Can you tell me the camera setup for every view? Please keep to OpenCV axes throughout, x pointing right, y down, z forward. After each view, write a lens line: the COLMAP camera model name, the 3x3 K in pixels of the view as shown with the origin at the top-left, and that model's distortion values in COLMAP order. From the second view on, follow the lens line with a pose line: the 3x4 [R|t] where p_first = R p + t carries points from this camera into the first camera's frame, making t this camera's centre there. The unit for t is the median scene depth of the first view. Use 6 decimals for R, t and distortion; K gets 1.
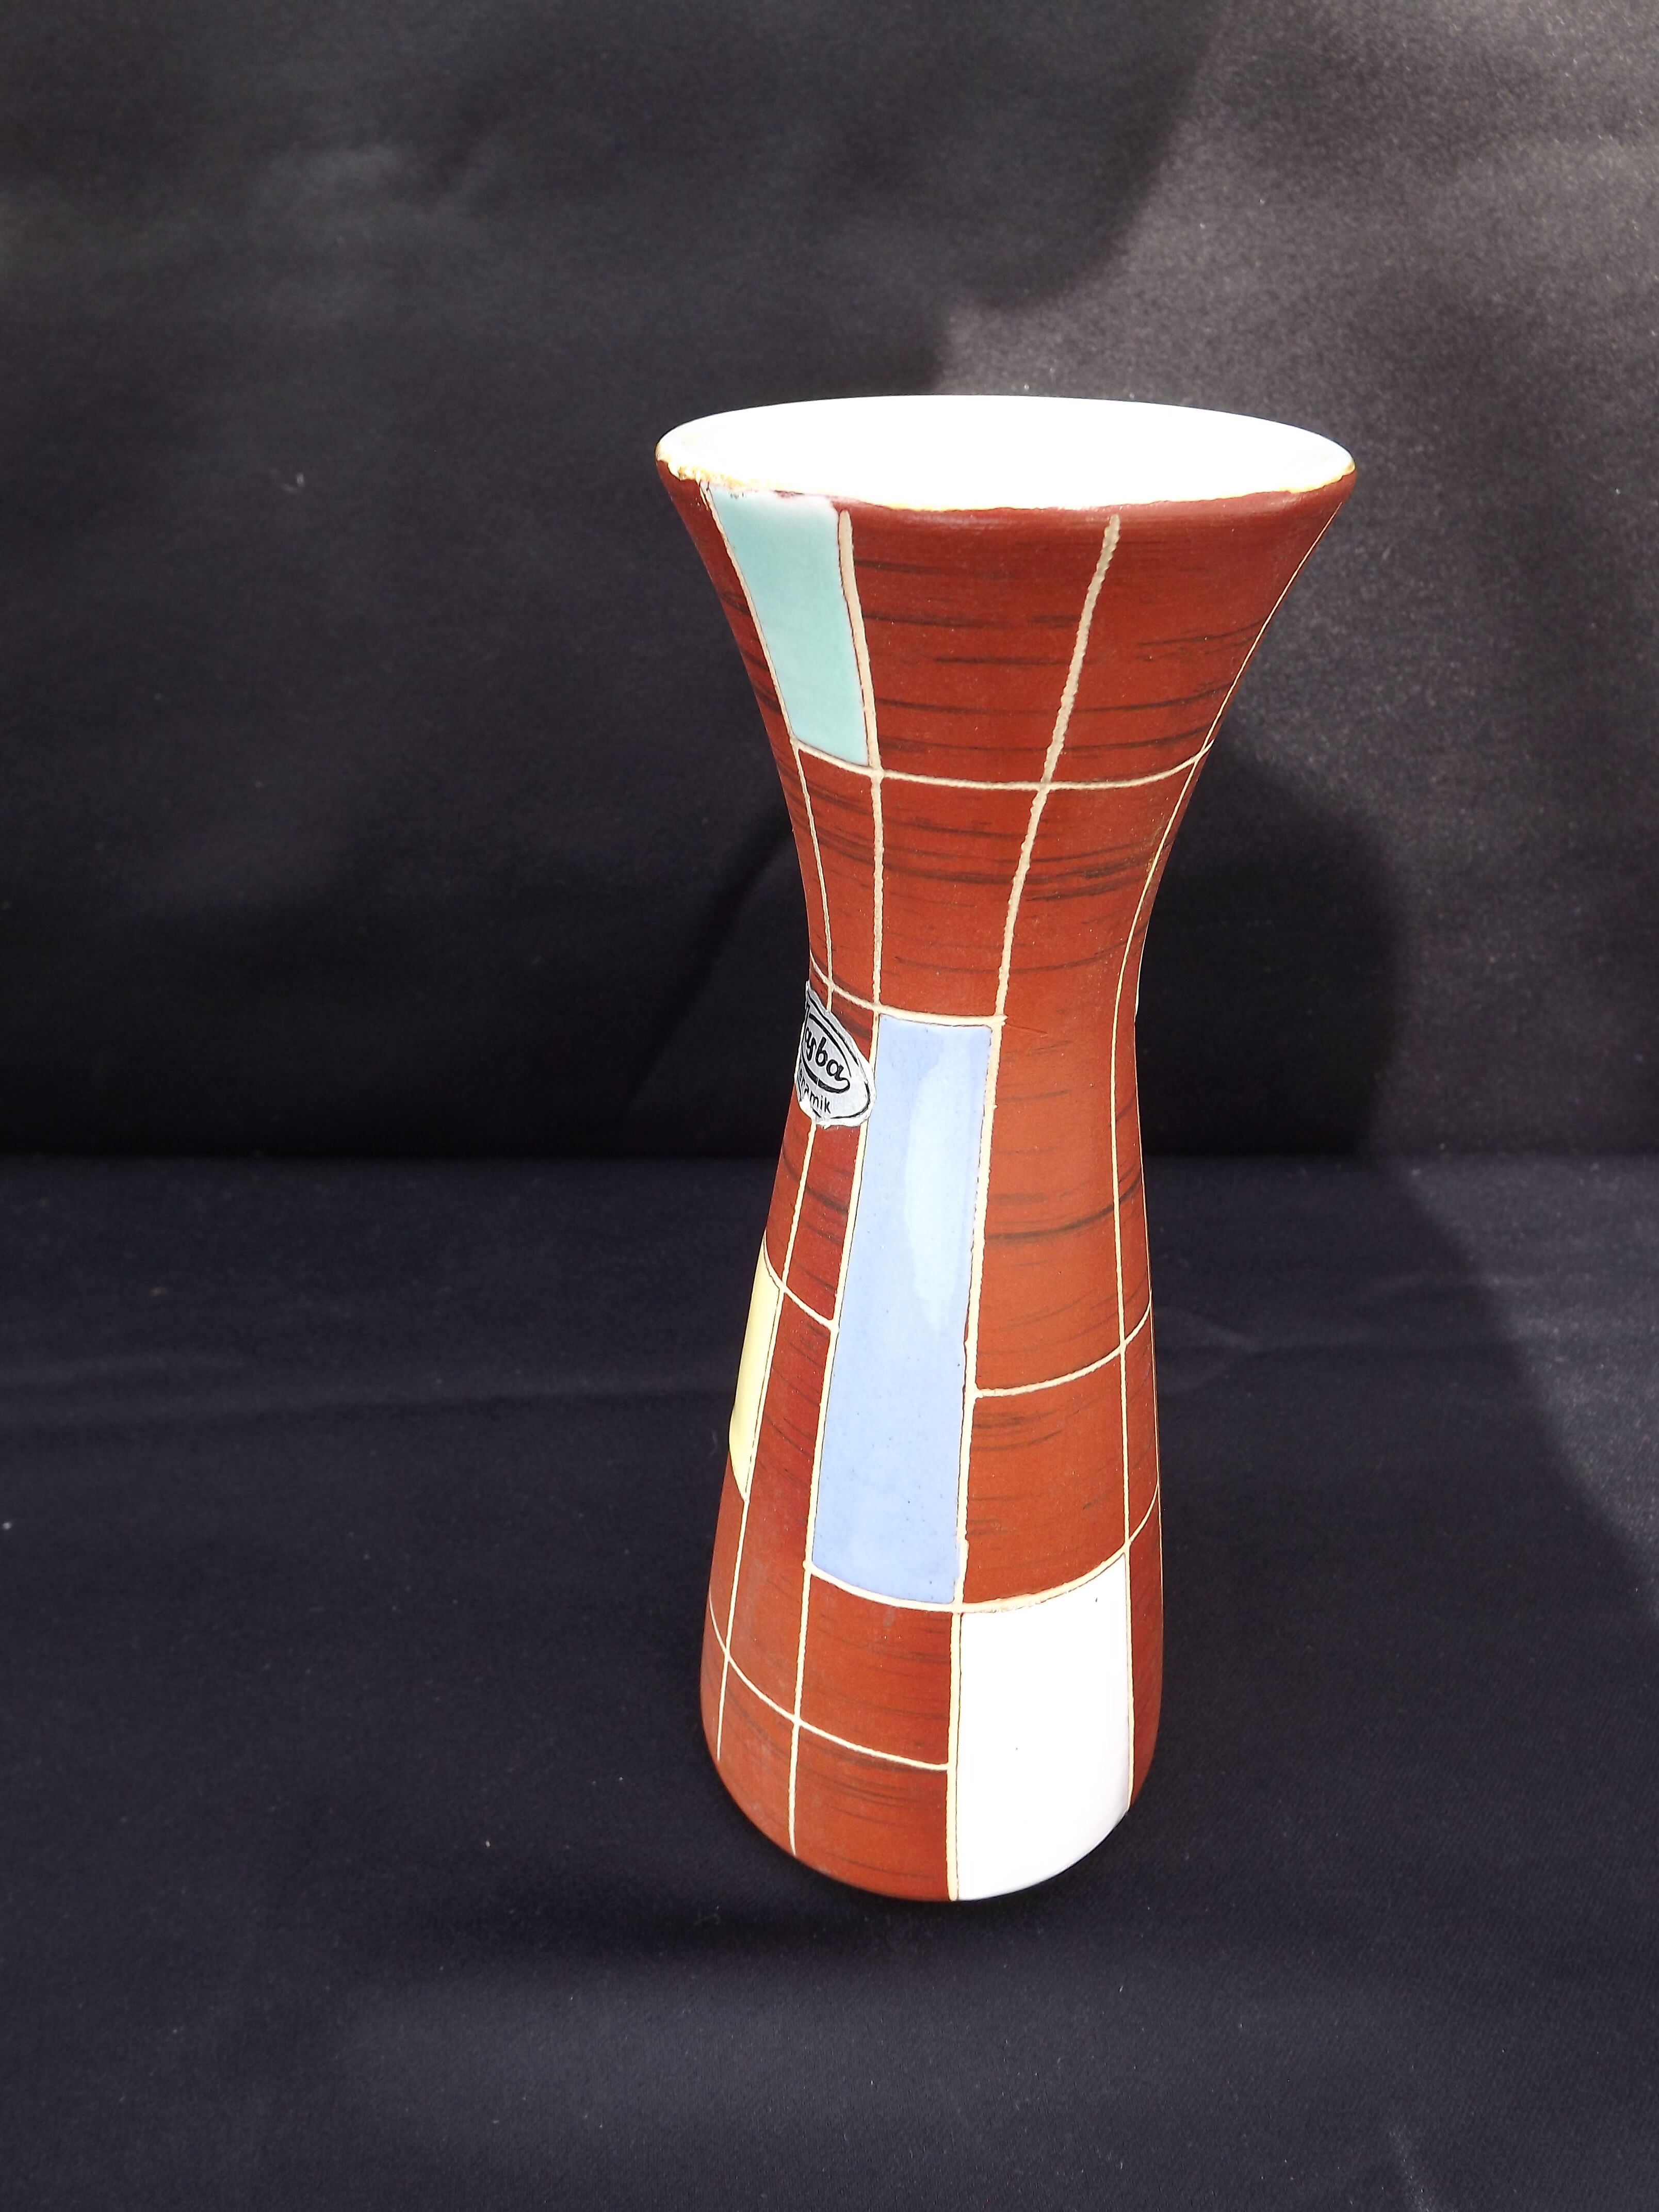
lens RADIAL K [[1592.2, 0, 823.7], [0, 1592.2, 1092.9], [0, 0, 1]] dist [-0.056187, 0.008690]
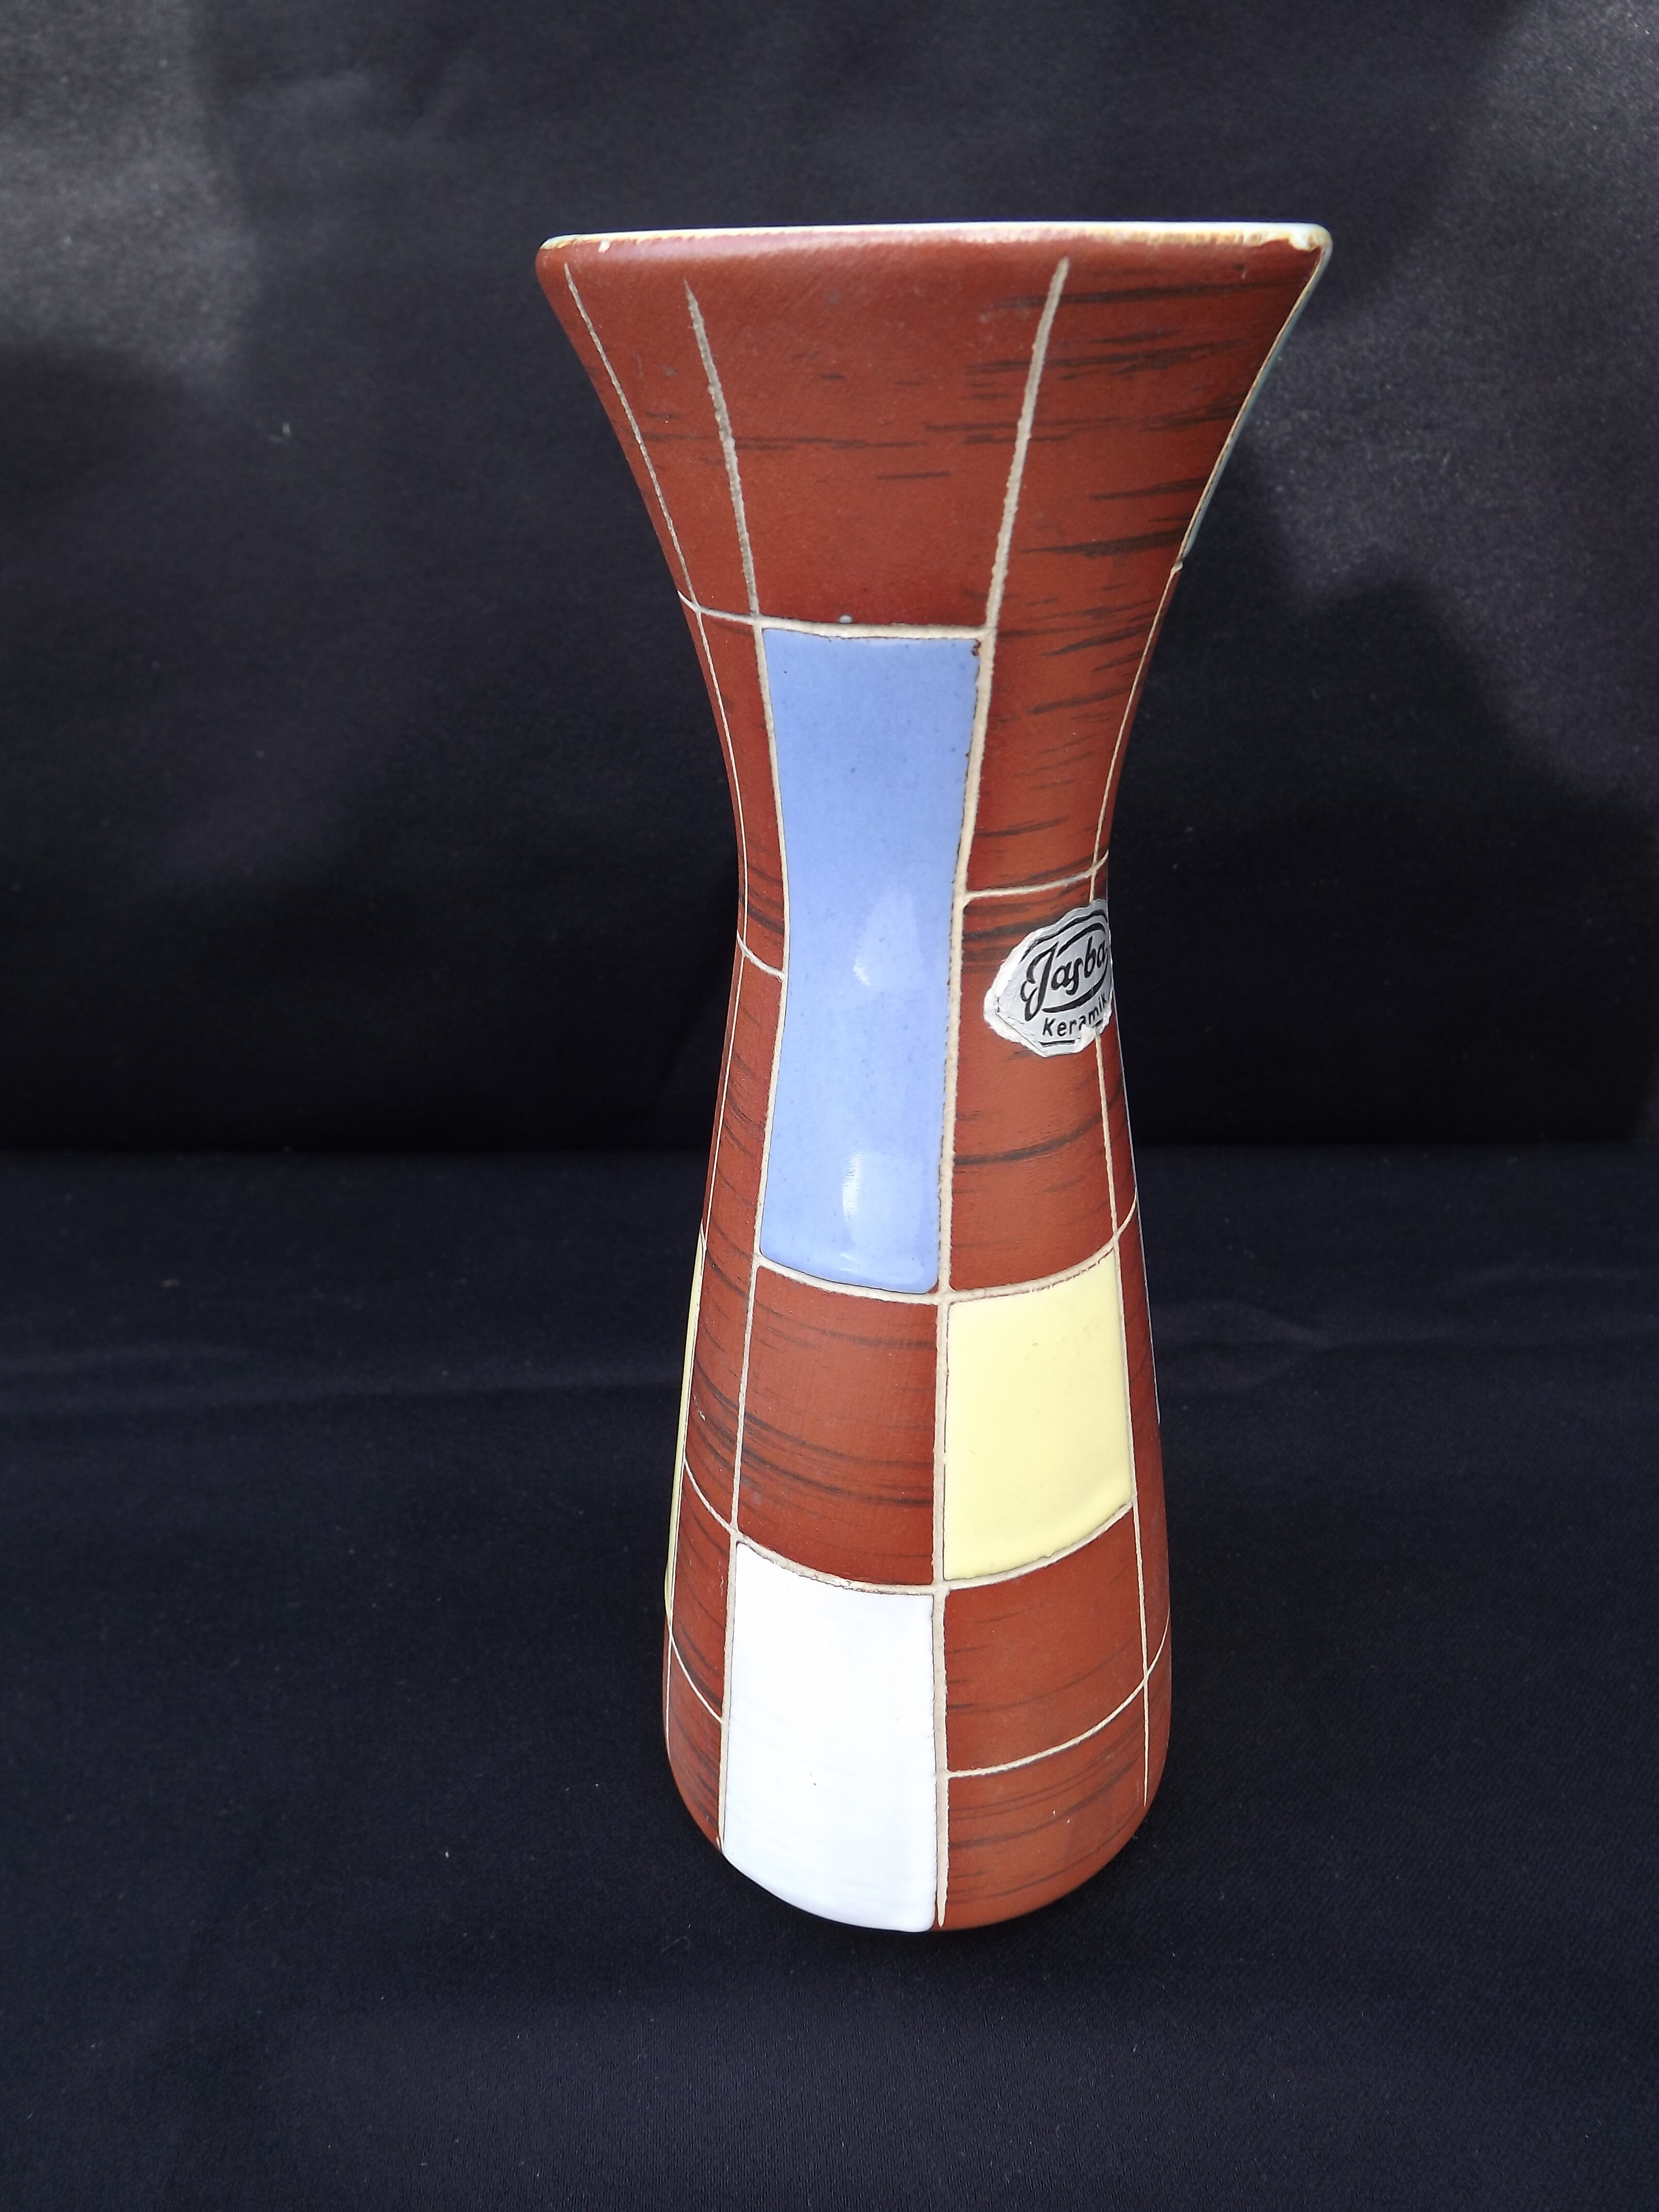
lens RADIAL K [[1592.2, 0, 797.2], [0, 1592.2, 1095.9], [0, 0, 1]] dist [-0.056187, 0.008690]
pose [[0.996042, -0.009278, -0.088396, 0.065046], [0.007196, 0.999690, -0.023837, 0.047797], [0.088589, 0.023106, 0.995800, 0.079376]]
